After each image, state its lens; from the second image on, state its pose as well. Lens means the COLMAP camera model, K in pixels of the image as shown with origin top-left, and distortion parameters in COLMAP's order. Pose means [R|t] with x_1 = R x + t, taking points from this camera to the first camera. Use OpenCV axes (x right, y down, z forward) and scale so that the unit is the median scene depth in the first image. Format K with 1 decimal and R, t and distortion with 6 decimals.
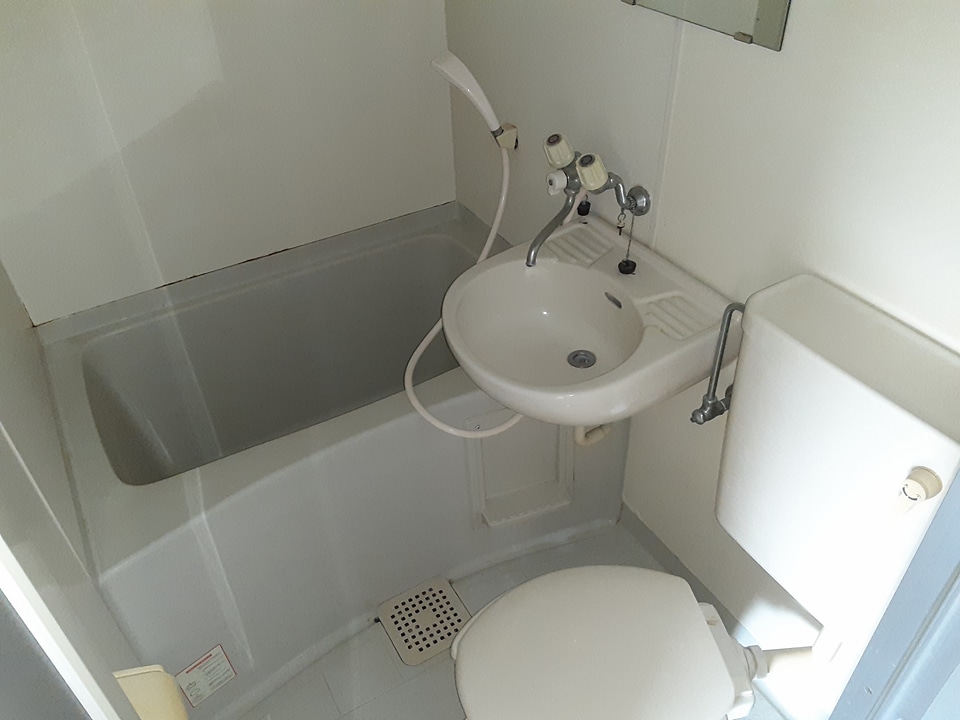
lens RADIAL K [[771.1, 0, 472.1], [0, 771.1, 360.1], [0, 0, 1]] dist [0.107088, -0.125541]
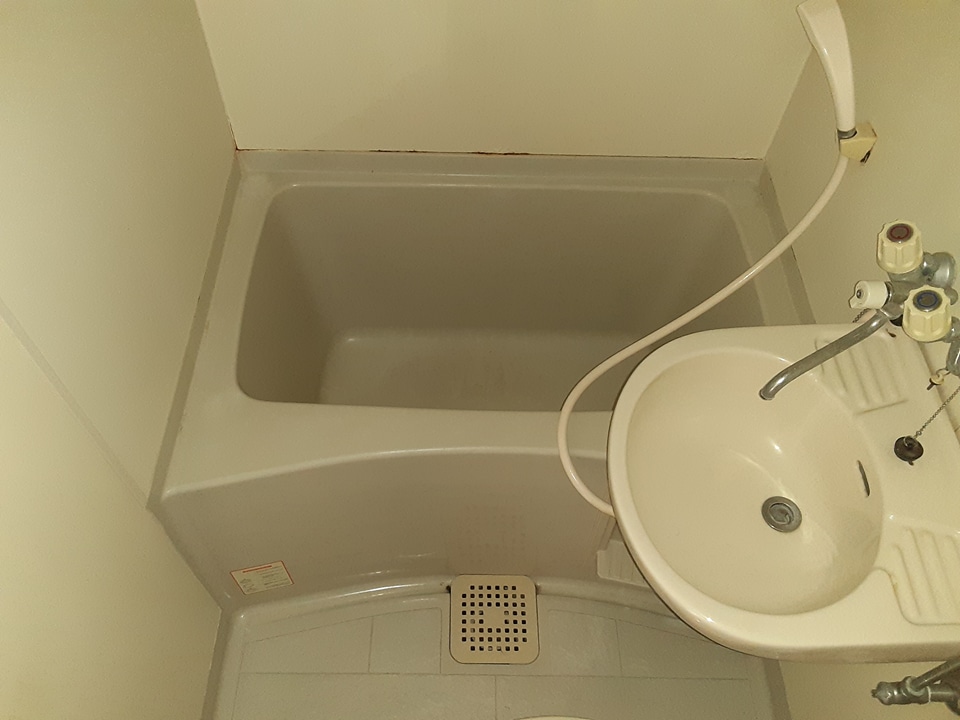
lens RADIAL K [[783.0, 0, 462.8], [0, 783.0, 368.2], [0, 0, 1]] dist [0.032682, -0.049621]
pose [[0.862177, 0.445881, -0.240501, 0.000572], [-0.359080, 0.872736, 0.330748, -0.261401], [0.357368, -0.198804, 0.912559, 0.249762]]
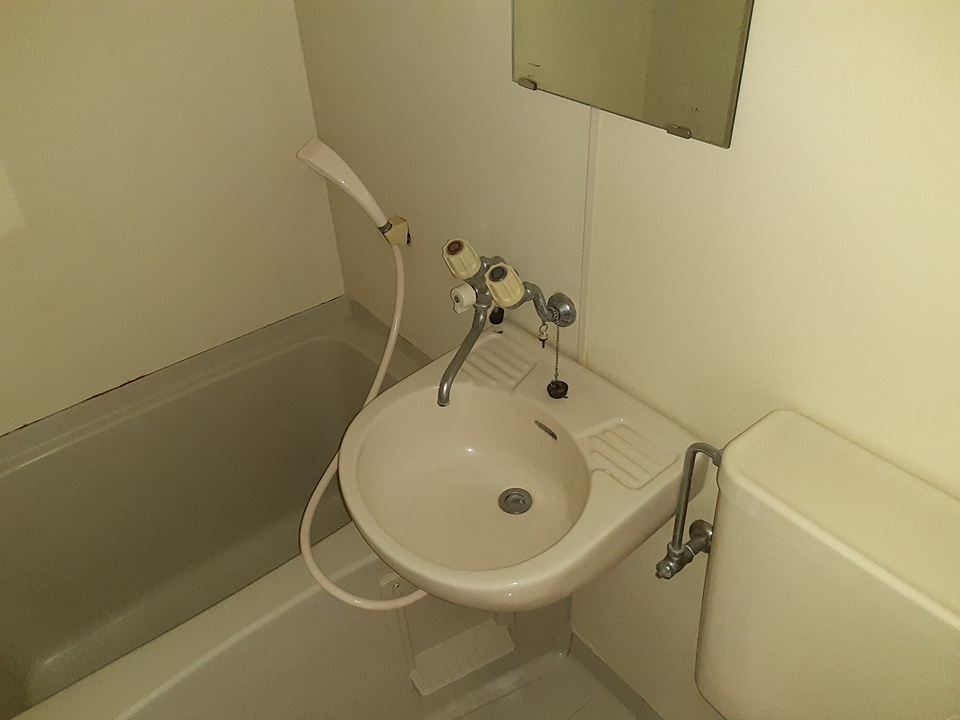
lens RADIAL K [[771.1, 0, 467.5], [0, 771.1, 360.3], [0, 0, 1]] dist [0.107088, -0.125541]
pose [[0.988575, -0.098179, 0.114371, 0.012142], [0.102965, 0.994008, -0.036702, -0.127511], [-0.110082, 0.048059, 0.992760, 0.180652]]
